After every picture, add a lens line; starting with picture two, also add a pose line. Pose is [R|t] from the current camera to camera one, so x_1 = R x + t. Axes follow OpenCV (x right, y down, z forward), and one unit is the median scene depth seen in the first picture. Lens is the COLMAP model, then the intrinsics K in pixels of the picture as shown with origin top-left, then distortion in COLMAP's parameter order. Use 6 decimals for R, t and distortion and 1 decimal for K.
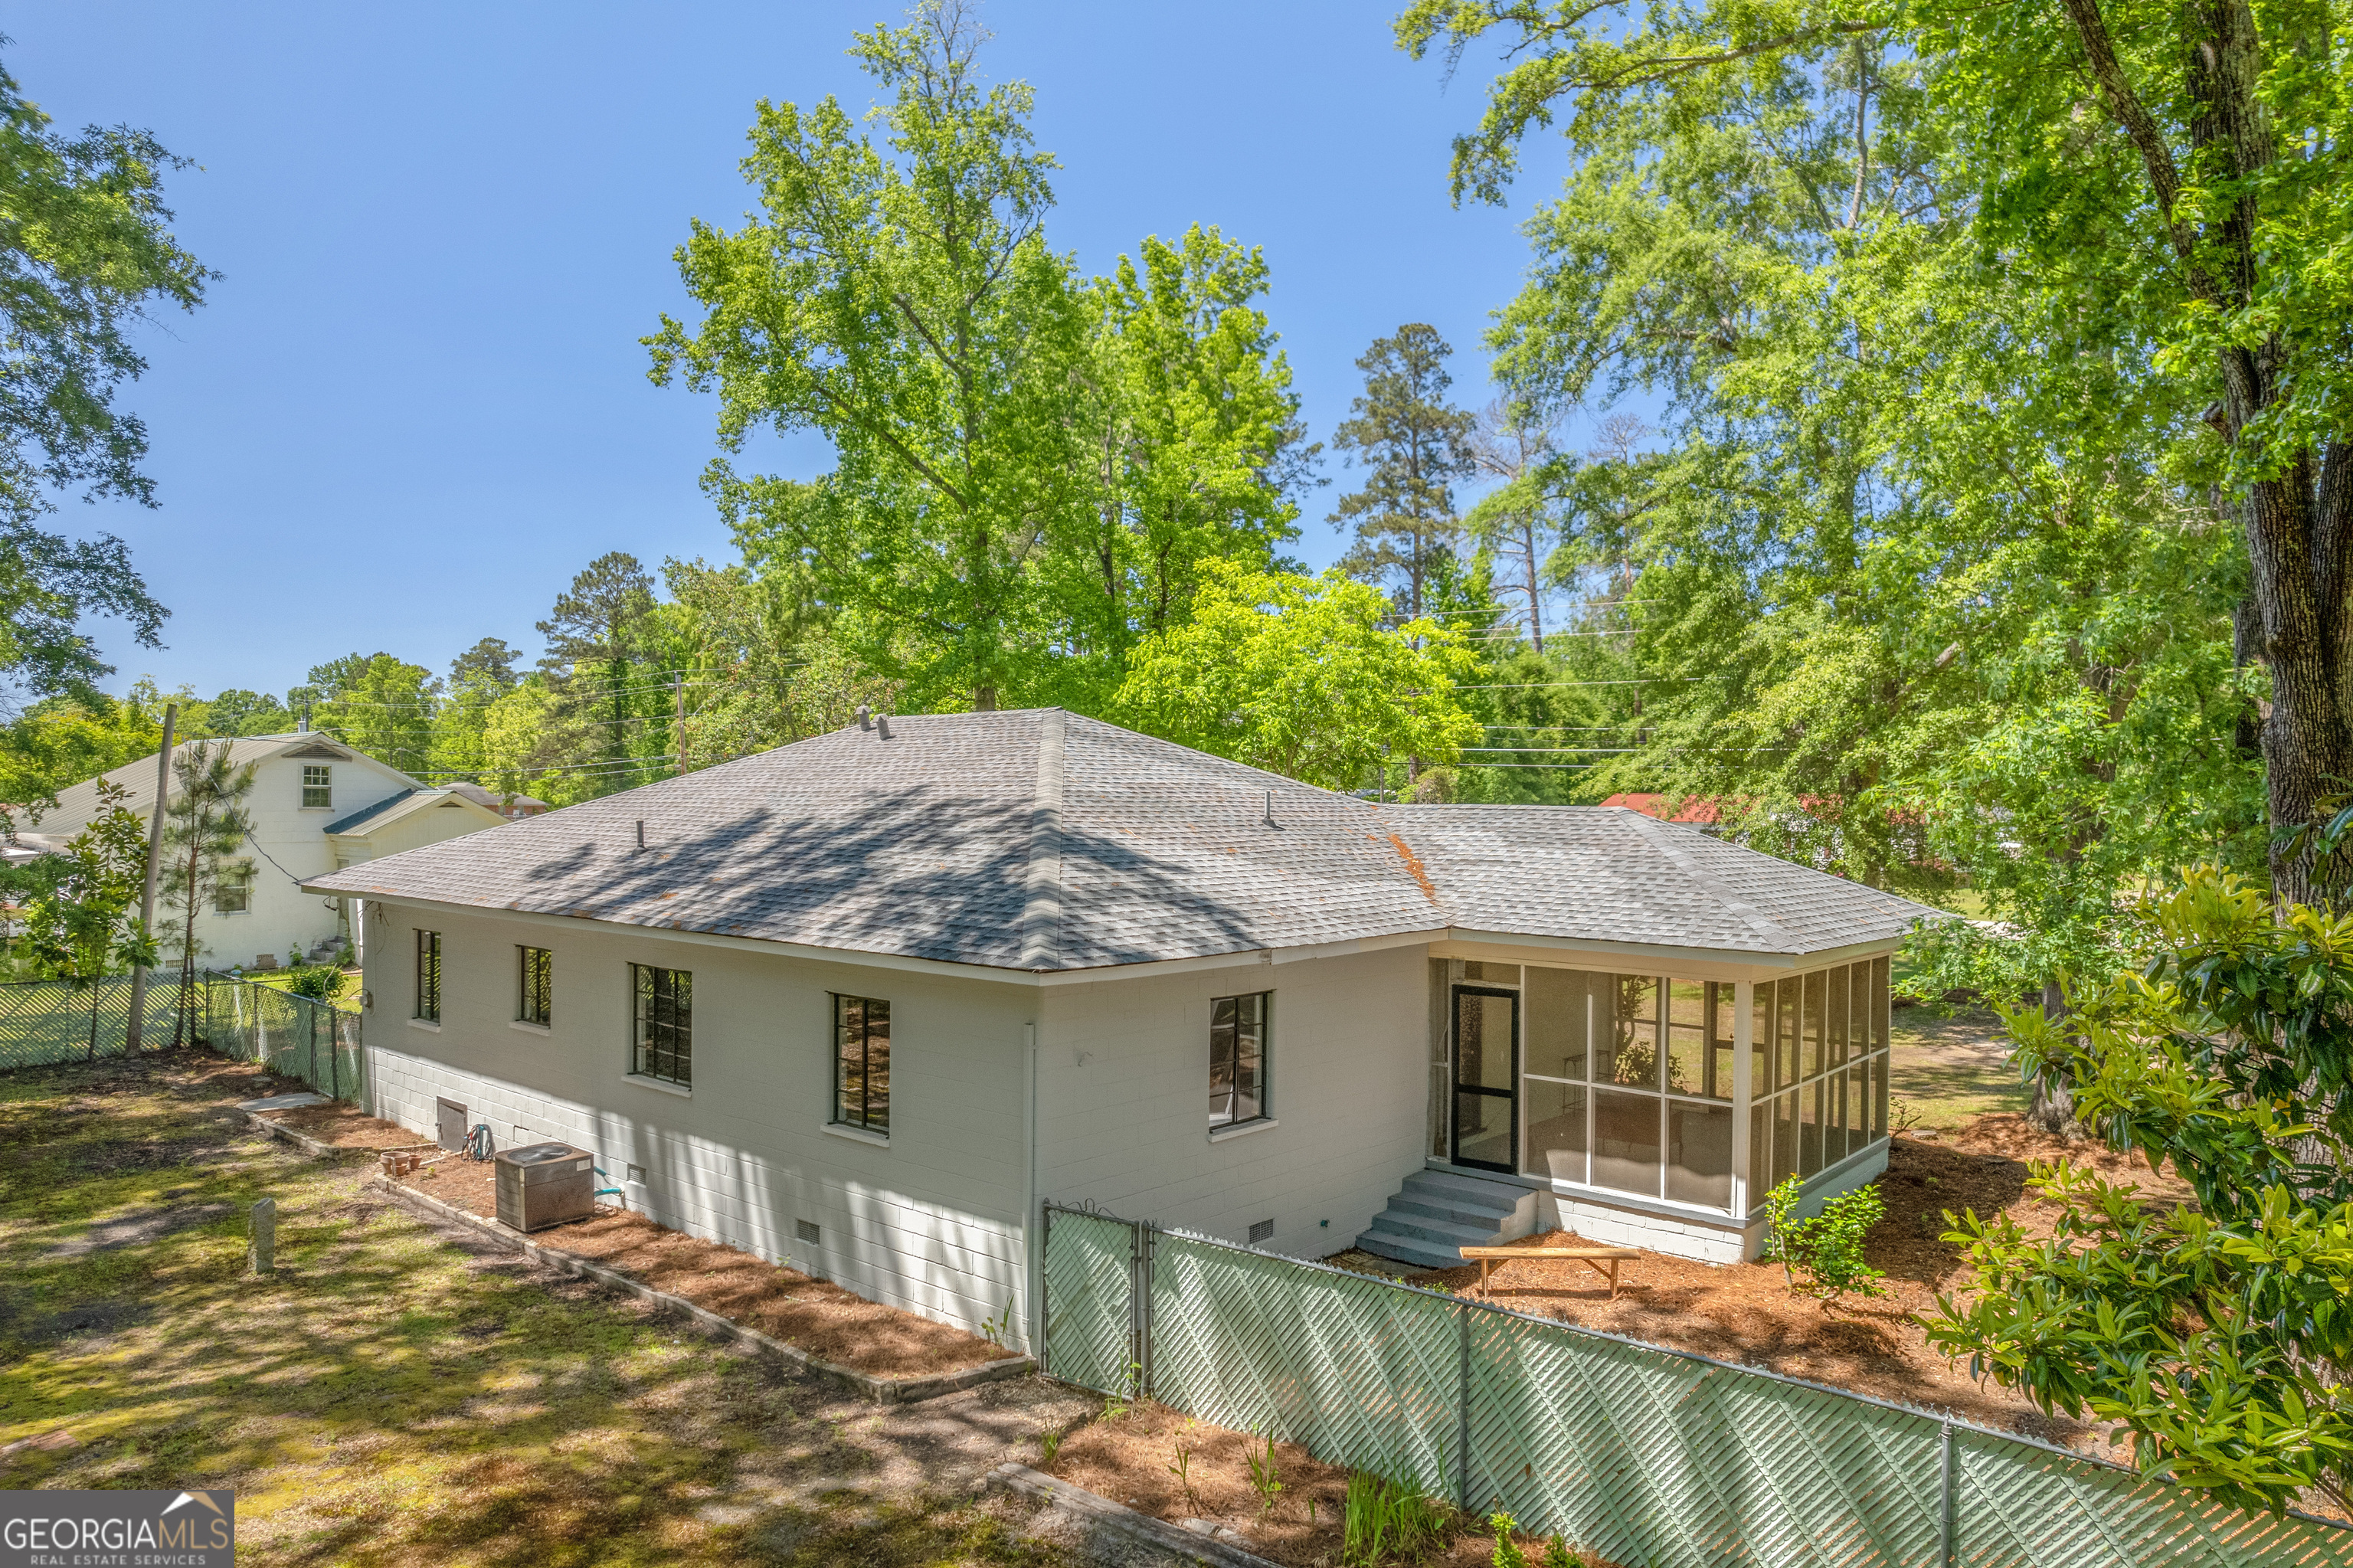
lens RADIAL K [[1525.1, 0, 1181.5], [0, 1525.1, 789.6], [0, 0, 1]] dist [-0.082338, 0.067412]
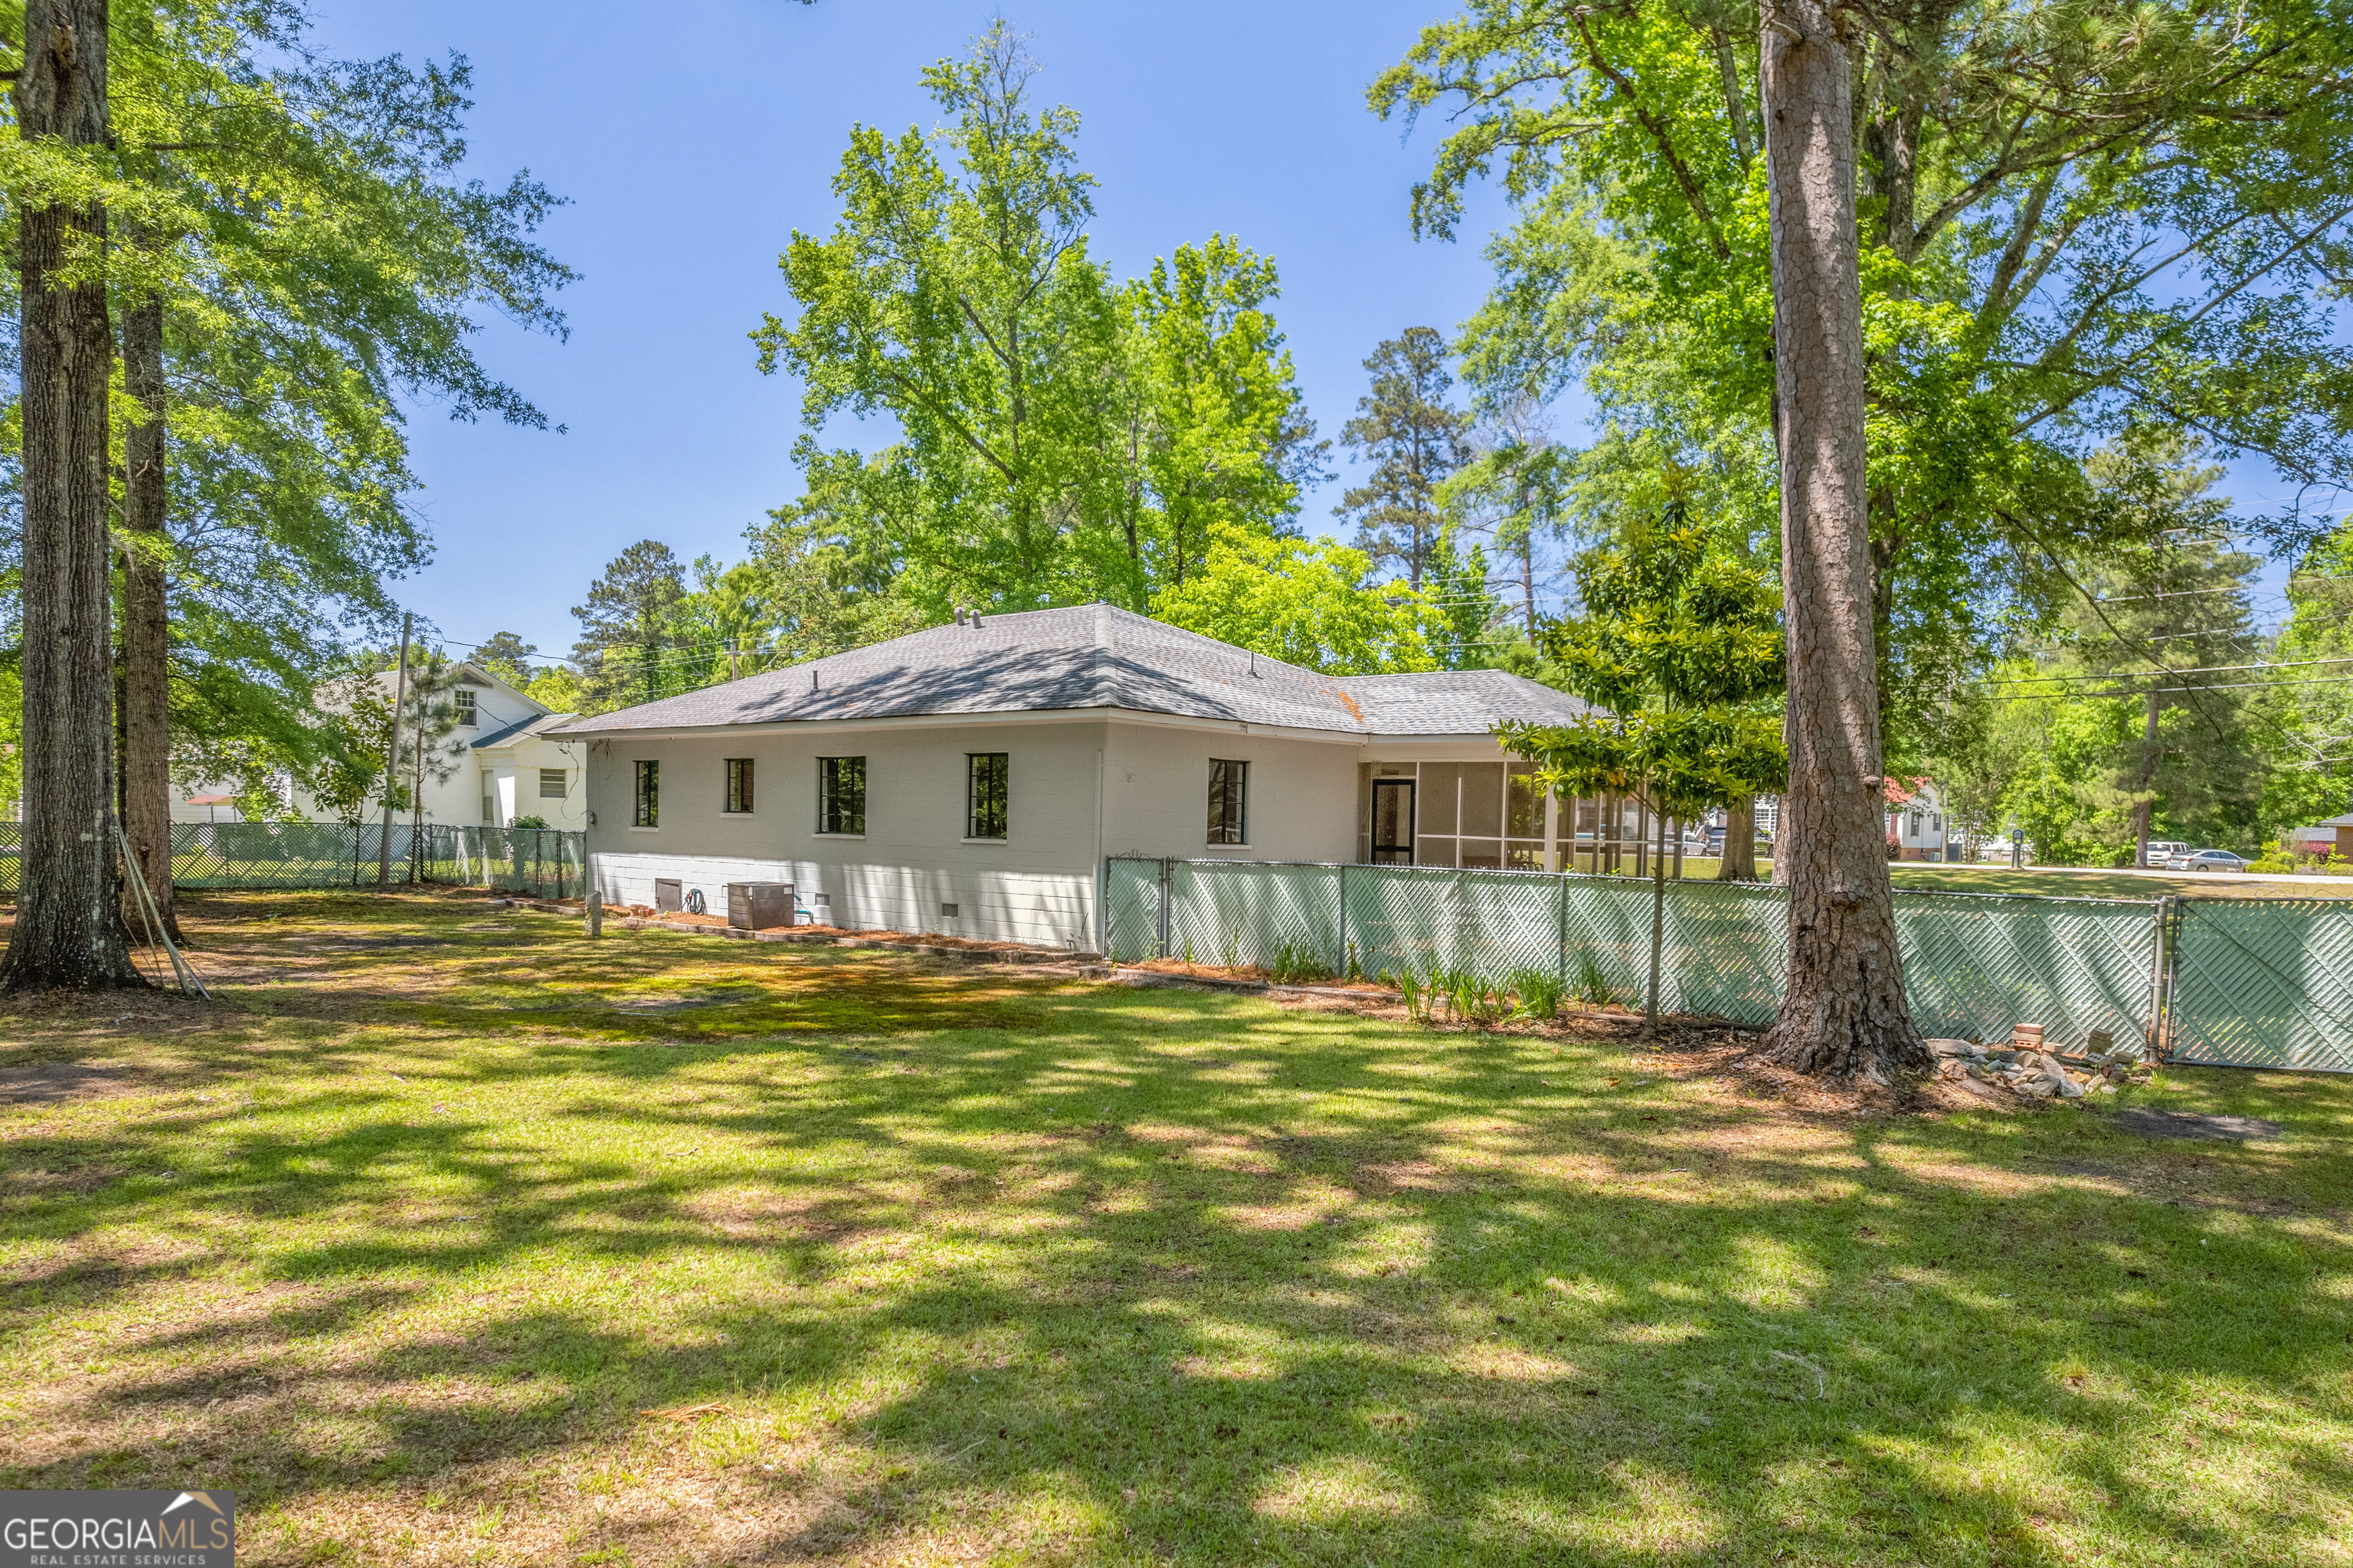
lens RADIAL K [[1570.4, 0, 1181.6], [0, 1570.4, 911.5], [0, 0, 1]] dist [-0.072624, 0.069389]
pose [[0.999821, 0.018006, -0.005732, 0.000960], [-0.017609, 0.997853, 0.063076, 0.072037], [0.006855, -0.062964, 0.997992, -0.237688]]
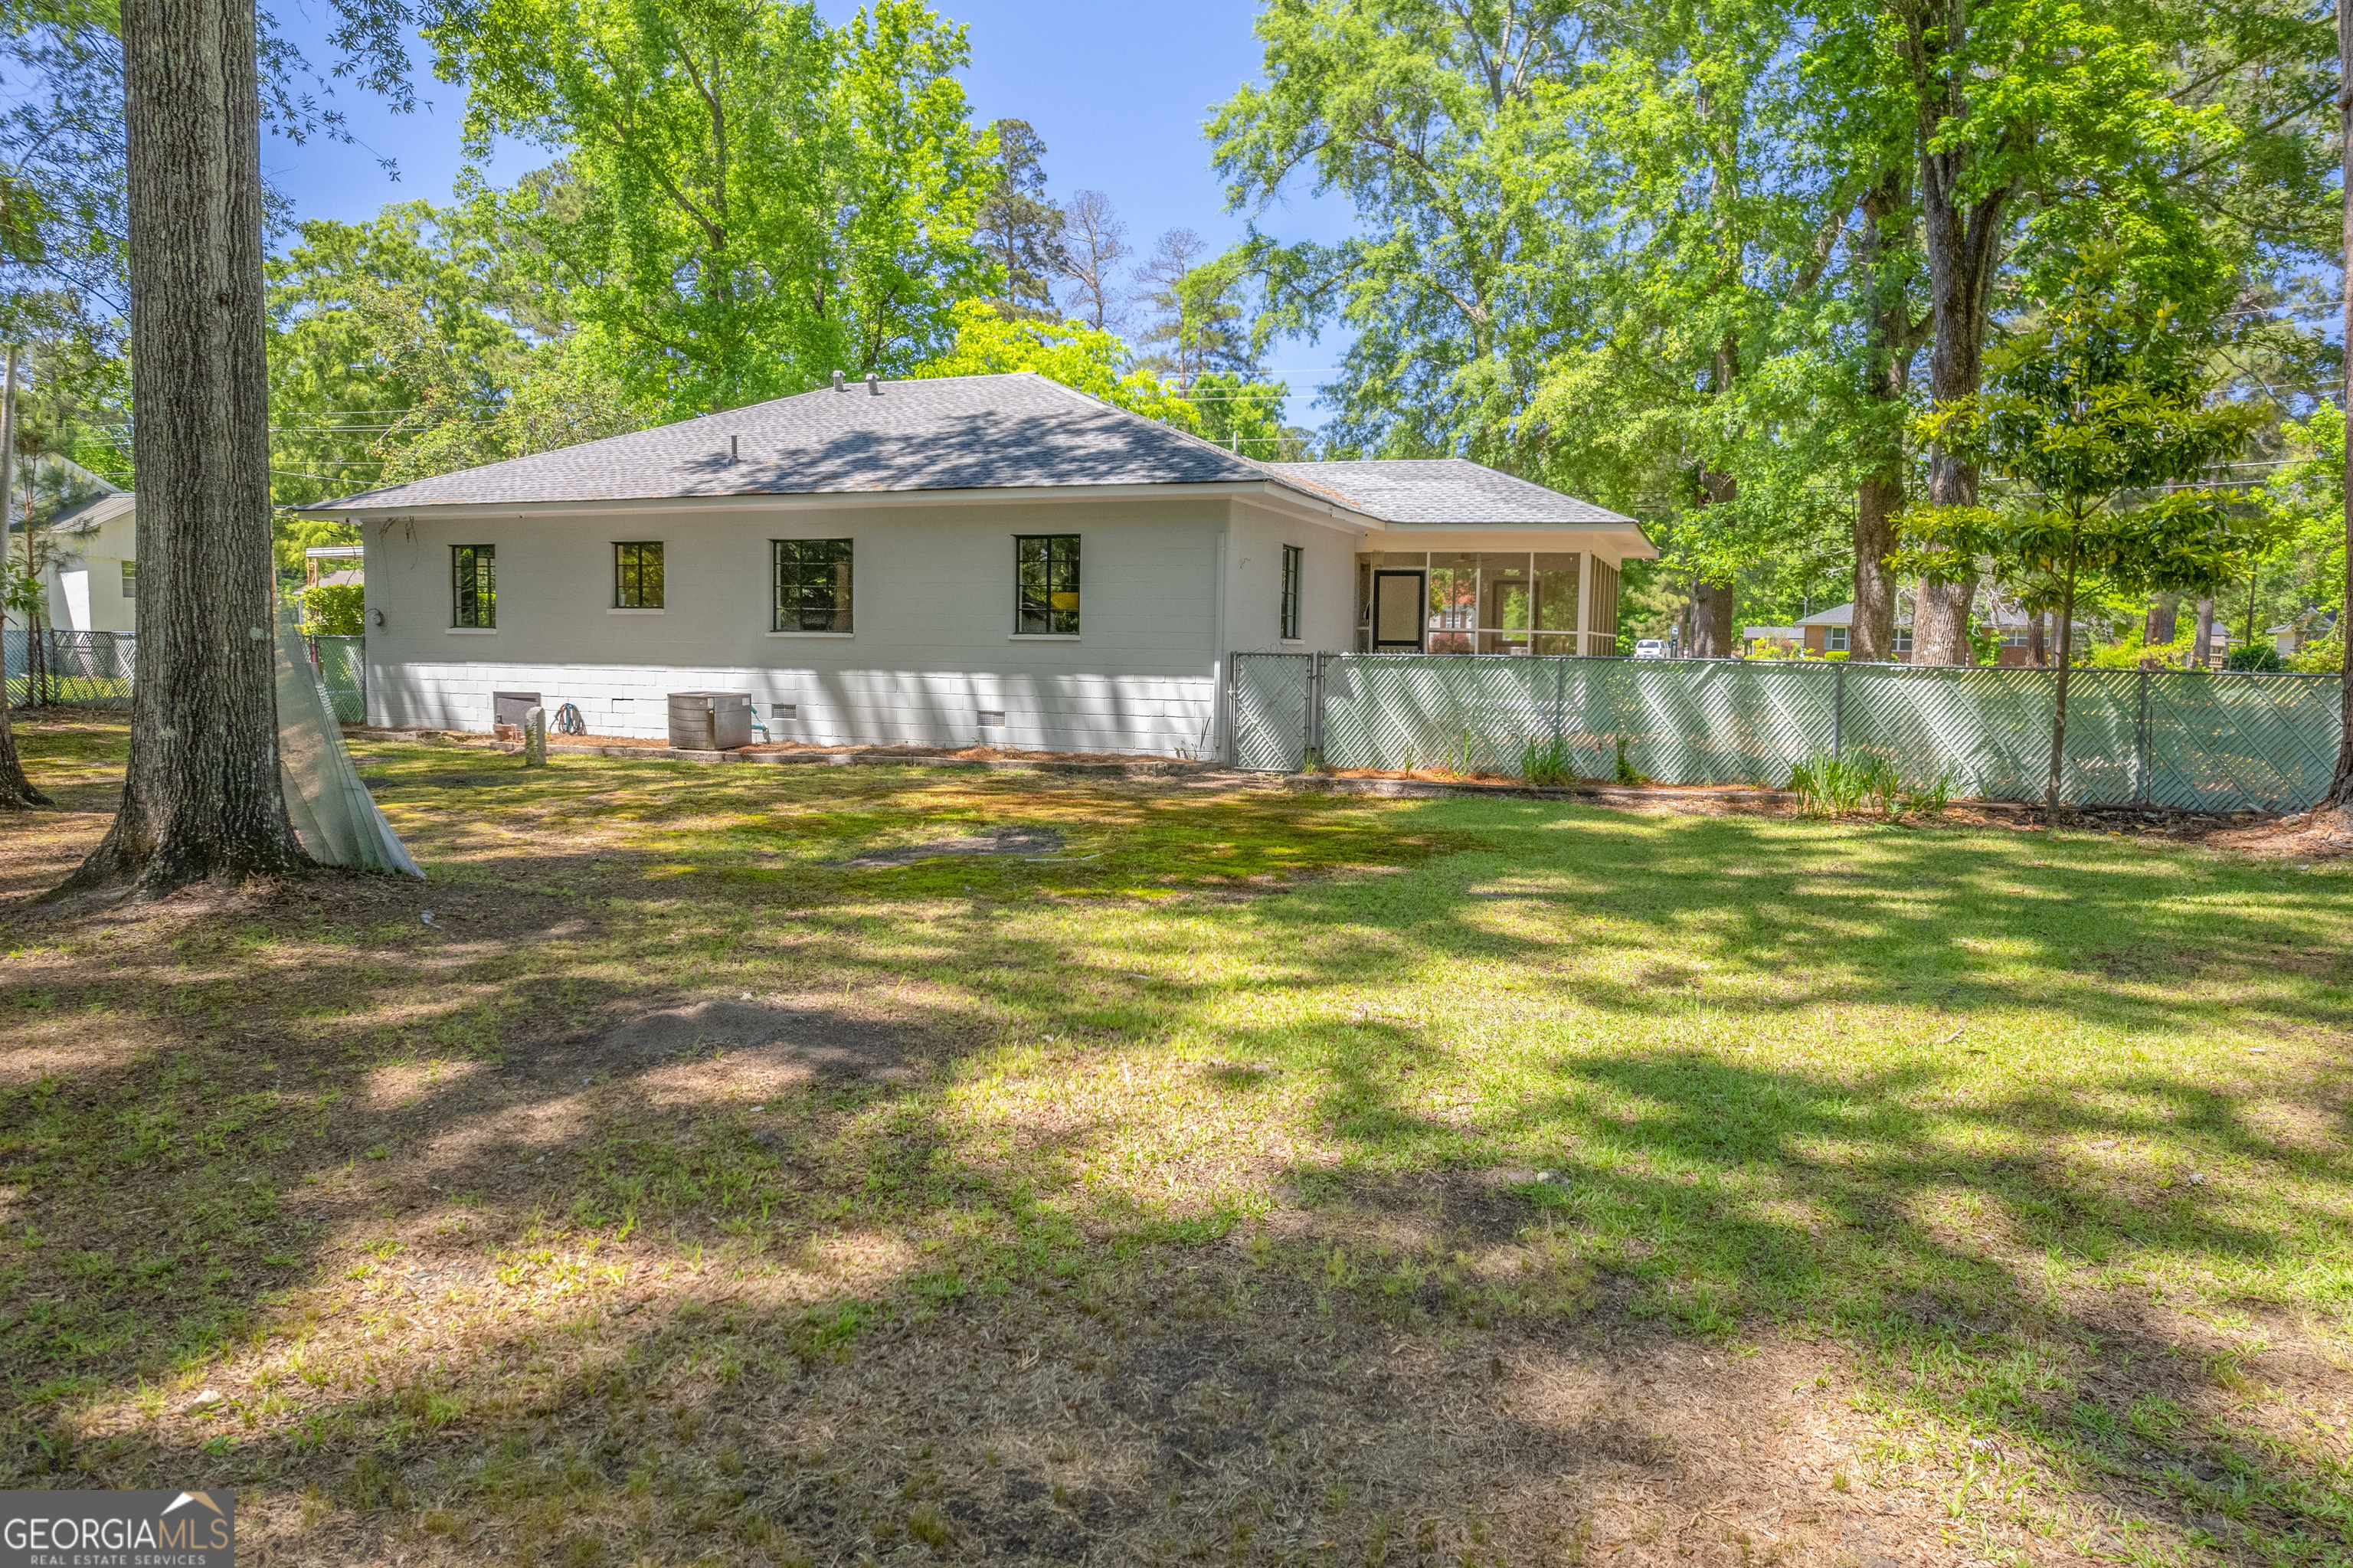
lens RADIAL K [[1528.1, 0, 1172.2], [0, 1528.1, 776.6], [0, 0, 1]] dist [-0.077151, 0.070195]
pose [[0.940427, -0.023551, 0.339179, -0.213624], [-0.011270, 0.994890, 0.100329, 0.078914], [-0.339809, -0.098175, 0.935356, -0.125842]]
